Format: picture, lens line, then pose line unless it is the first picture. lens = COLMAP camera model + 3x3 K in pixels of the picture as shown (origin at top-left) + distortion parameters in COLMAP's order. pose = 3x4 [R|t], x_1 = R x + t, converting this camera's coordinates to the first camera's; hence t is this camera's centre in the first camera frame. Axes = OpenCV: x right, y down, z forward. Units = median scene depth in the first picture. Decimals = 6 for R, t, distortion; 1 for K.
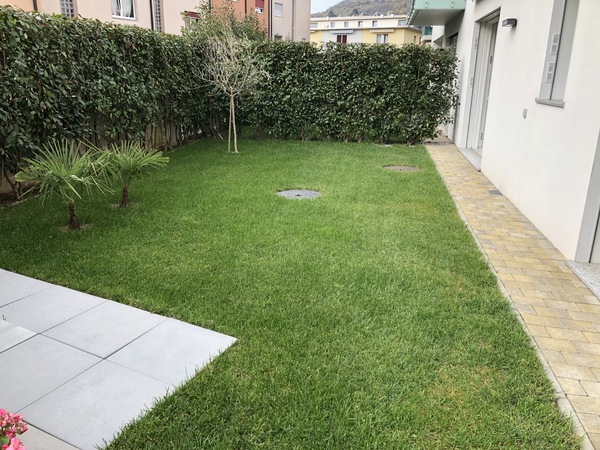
lens RADIAL K [[485.2, 0, 302.9], [0, 485.2, 226.5], [0, 0, 1]] dist [0.034456, -0.041714]
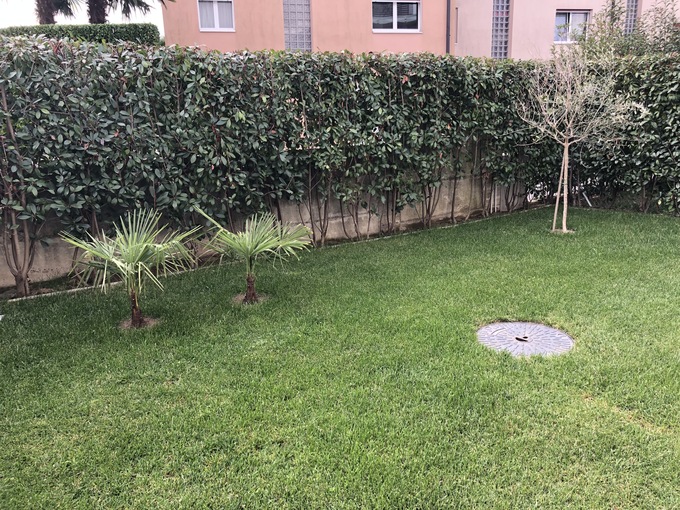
lens RADIAL K [[547.7, 0, 346.7], [0, 547.7, 253.0], [0, 0, 1]] dist [0.020912, -0.006670]
pose [[0.710342, 0.136139, -0.690566, 0.145926], [-0.175290, 0.984421, 0.013760, -0.076575], [0.681680, 0.111275, 0.723139, 0.259472]]
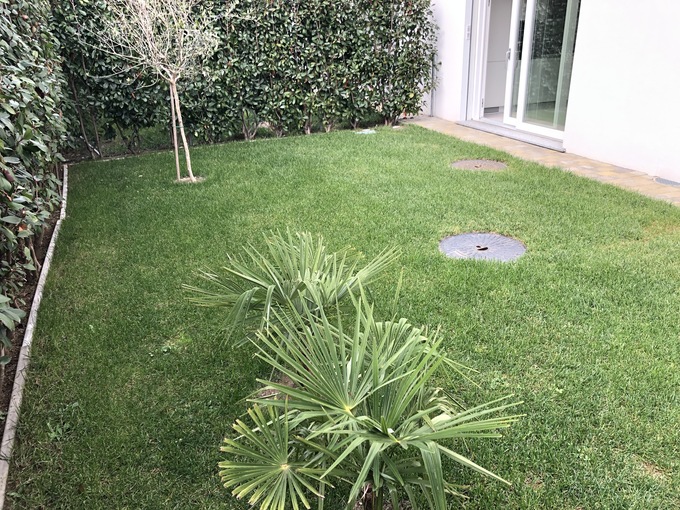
lens RADIAL K [[552.9, 0, 340.9], [0, 552.9, 258.5], [0, 0, 1]] dist [0.013177, -0.008878]
pose [[0.863398, -0.236309, 0.445761, -0.271054], [0.196576, 0.971269, 0.134144, -0.102092], [-0.464653, -0.028193, 0.885044, 0.297297]]
